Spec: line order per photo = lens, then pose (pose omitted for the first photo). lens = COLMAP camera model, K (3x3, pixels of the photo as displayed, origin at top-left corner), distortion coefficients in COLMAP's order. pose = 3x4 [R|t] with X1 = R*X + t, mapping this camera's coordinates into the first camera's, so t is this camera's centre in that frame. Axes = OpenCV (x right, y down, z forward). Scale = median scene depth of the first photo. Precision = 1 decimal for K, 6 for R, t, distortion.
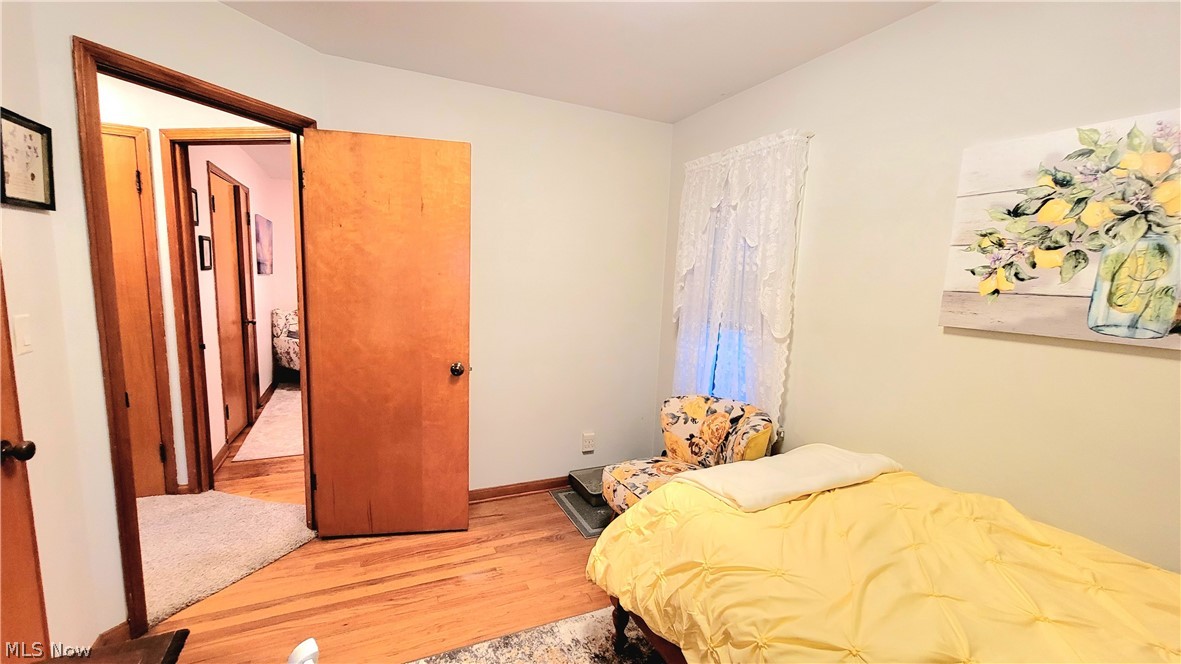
lens RADIAL K [[489.8, 0, 594.5], [0, 489.8, 333.5], [0, 0, 1]] dist [-0.003014, -0.000403]
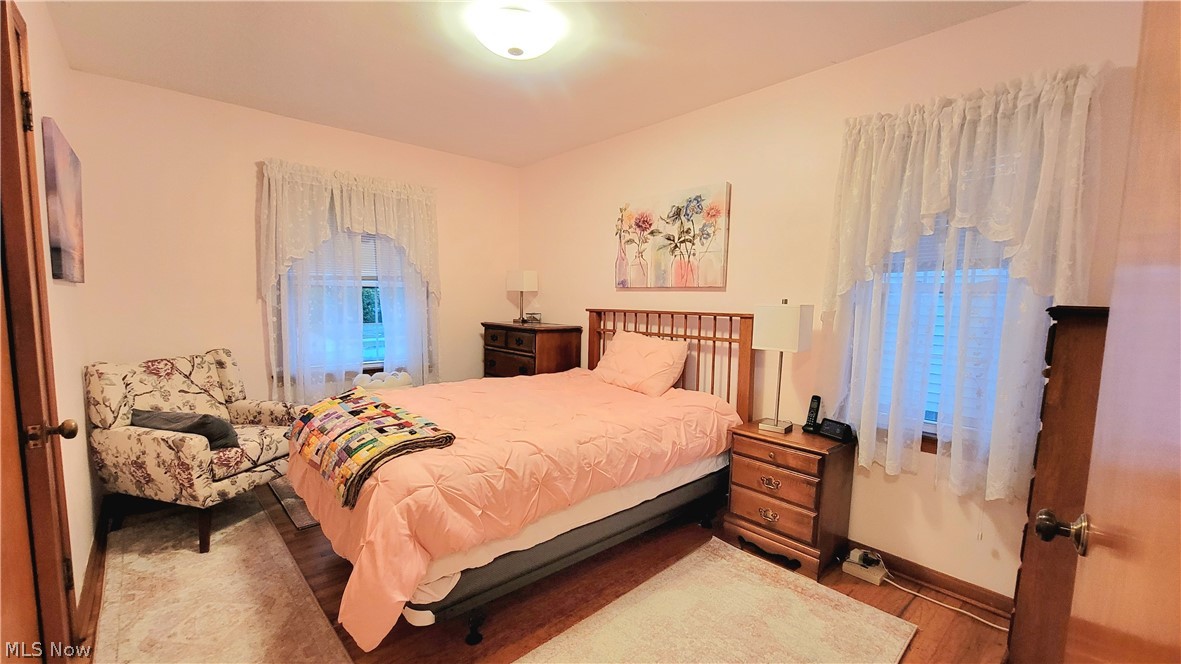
lens RADIAL K [[489.8, 0, 585.4], [0, 489.8, 337.6], [0, 0, 1]] dist [-0.003014, -0.000403]
pose [[0.958655, -0.051790, 0.279818, -0.360695], [0.059888, 0.997995, -0.020462, -0.038631], [-0.278197, 0.036373, 0.959835, 0.470334]]
